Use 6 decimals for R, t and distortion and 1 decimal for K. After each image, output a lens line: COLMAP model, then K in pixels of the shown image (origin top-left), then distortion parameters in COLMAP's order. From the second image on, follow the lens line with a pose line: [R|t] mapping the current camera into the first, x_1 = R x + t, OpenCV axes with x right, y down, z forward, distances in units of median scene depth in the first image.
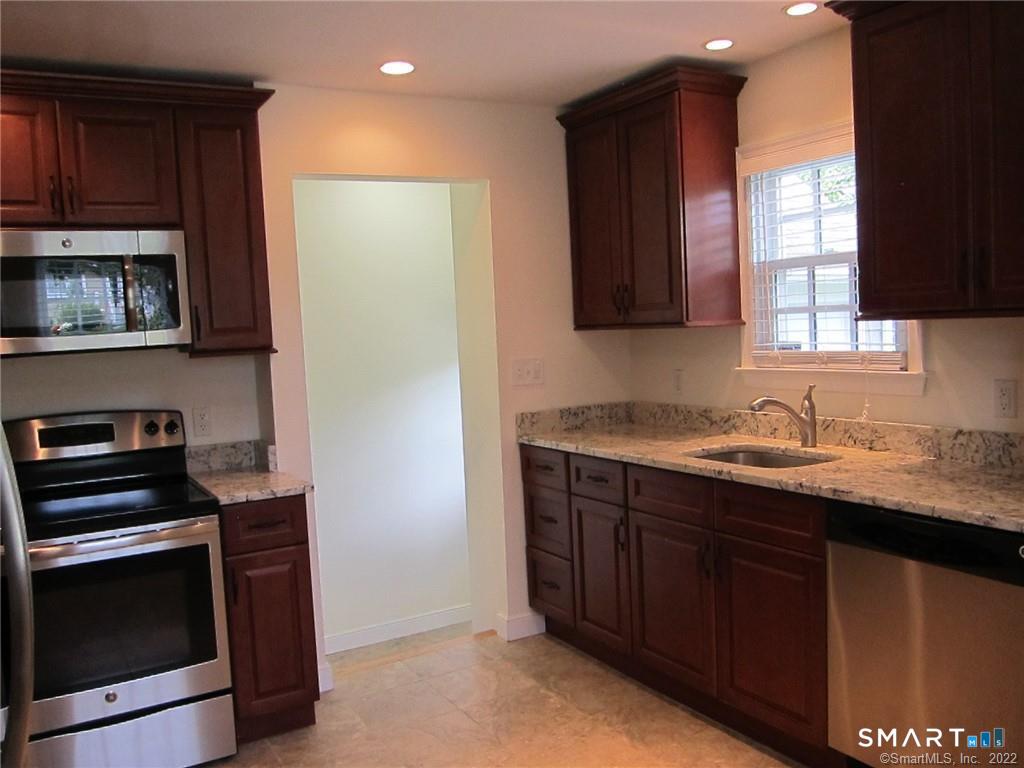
lens RADIAL K [[862.6, 0, 512.3], [0, 862.6, 381.8], [0, 0, 1]] dist [-0.046919, 0.006236]
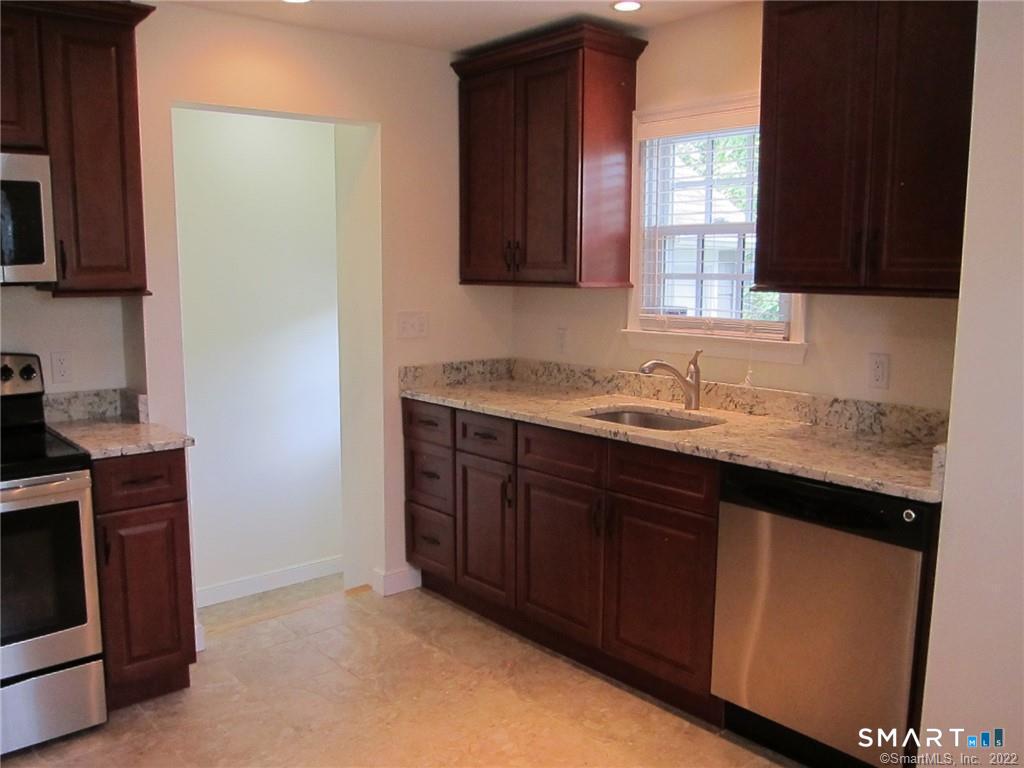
lens RADIAL K [[862.6, 0, 512.3], [0, 862.6, 381.8], [0, 0, 1]] dist [-0.046919, 0.006236]
pose [[0.982097, 0.026883, 0.186447, -0.061498], [-0.038038, 0.997677, 0.056510, -0.007854], [-0.184495, -0.062591, 0.980838, 0.018161]]
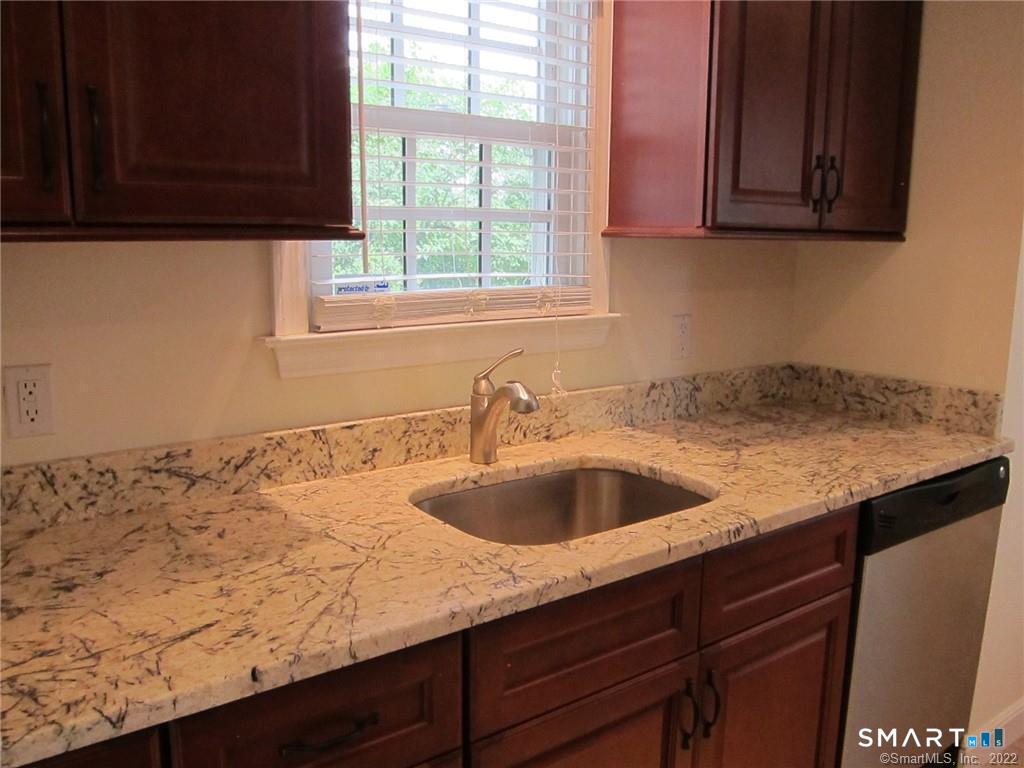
lens RADIAL K [[862.6, 0, 512.3], [0, 862.6, 381.8], [0, 0, 1]] dist [-0.046919, 0.006236]
pose [[-0.097379, -0.131409, 0.986534, -0.201964], [0.061928, 0.988524, 0.137787, -0.051430], [-0.993319, 0.074512, -0.088124, 0.994734]]
